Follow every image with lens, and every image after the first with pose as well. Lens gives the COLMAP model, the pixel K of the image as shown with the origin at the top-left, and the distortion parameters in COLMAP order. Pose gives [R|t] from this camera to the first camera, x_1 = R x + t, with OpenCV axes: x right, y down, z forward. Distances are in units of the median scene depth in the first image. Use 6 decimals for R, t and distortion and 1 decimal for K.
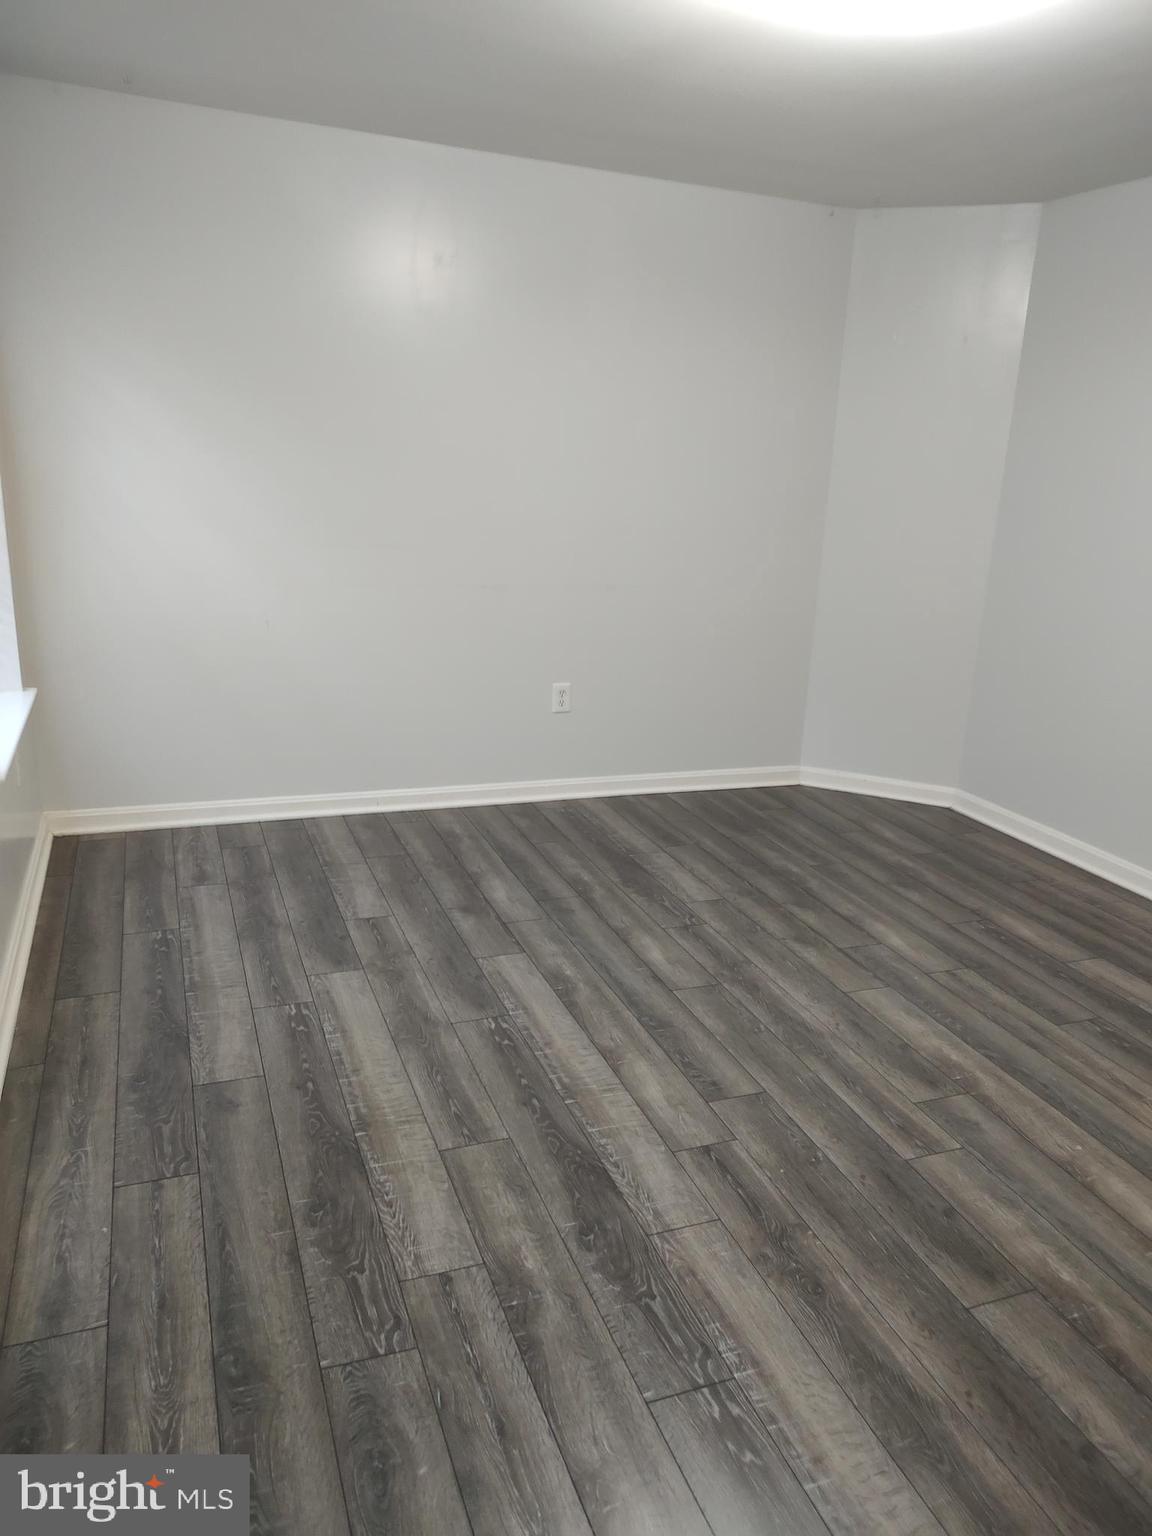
lens RADIAL K [[1099.8, 0, 581.0], [0, 1099.8, 764.7], [0, 0, 1]] dist [0.031257, -0.020241]
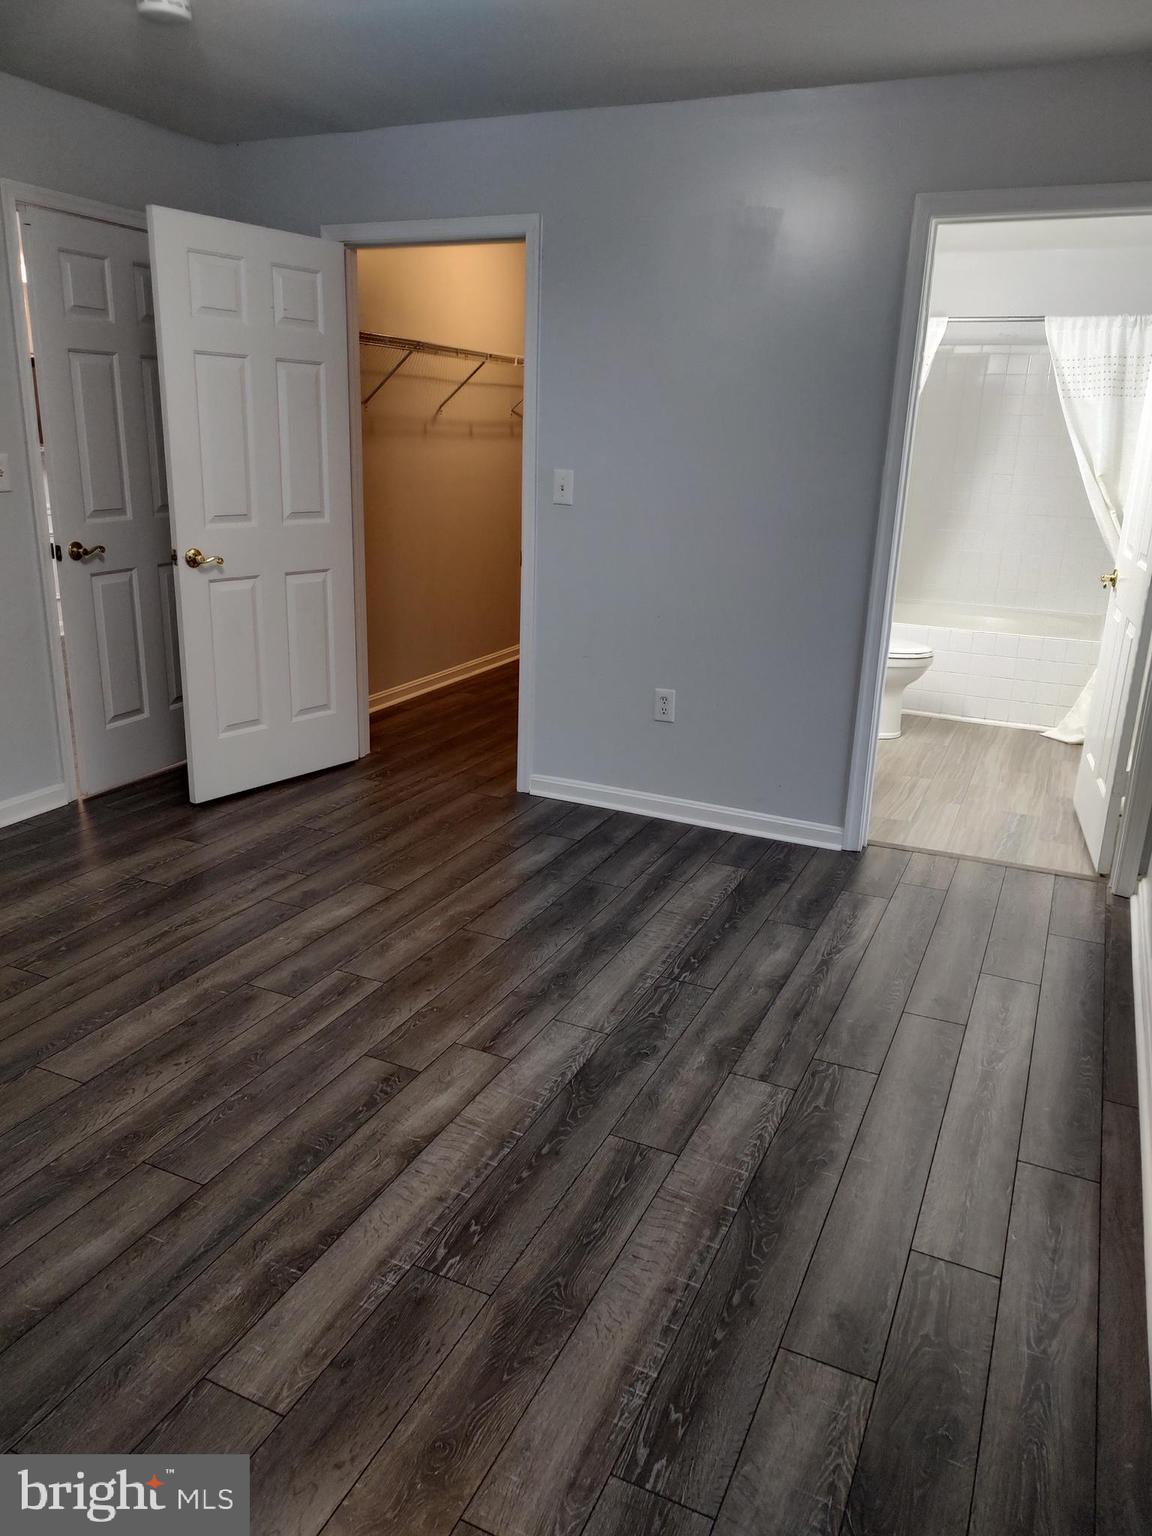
lens RADIAL K [[1099.8, 0, 572.5], [0, 1099.8, 769.7], [0, 0, 1]] dist [0.031257, -0.020241]
pose [[-0.689189, -0.285573, 0.665932, -0.549771], [0.131205, 0.854680, 0.502302, -0.398172], [-0.712603, 0.433555, -0.551568, 1.297050]]
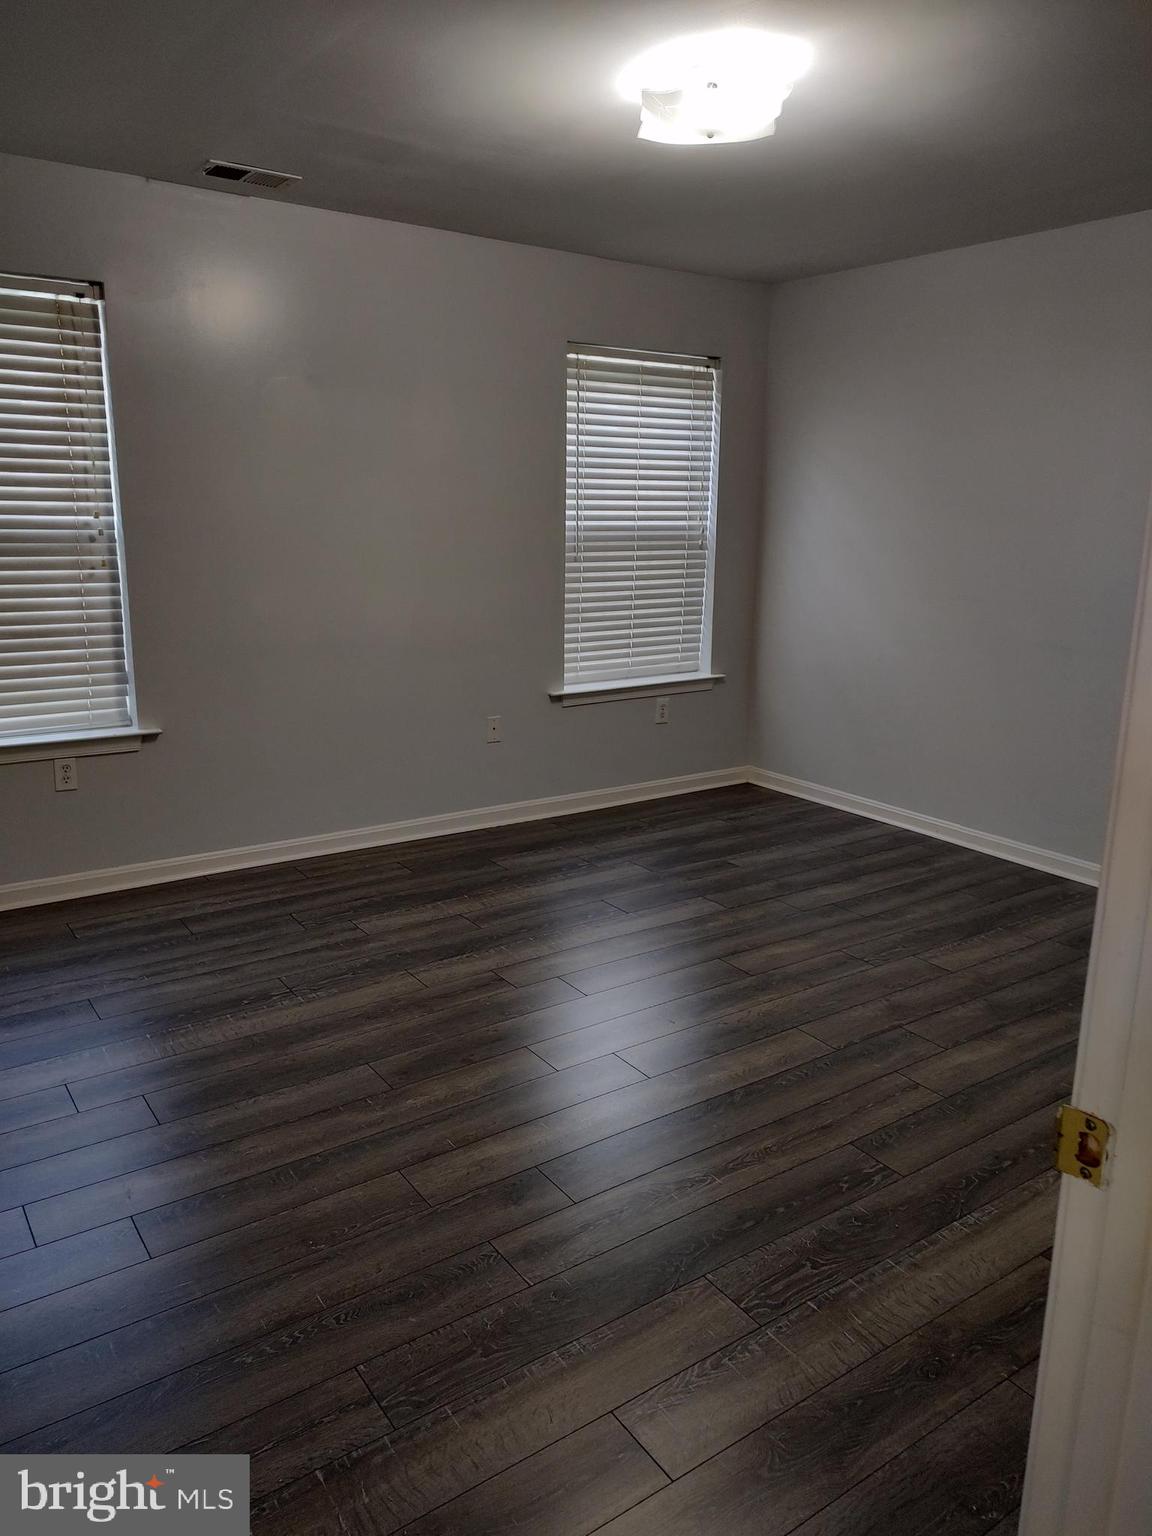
lens RADIAL K [[1099.8, 0, 571.9], [0, 1099.8, 764.3], [0, 0, 1]] dist [0.031257, -0.020241]
pose [[0.237316, 0.181162, -0.954391, 1.308041], [-0.268658, 0.956378, 0.114736, -0.096080], [0.933544, 0.229176, 0.275634, 0.573618]]
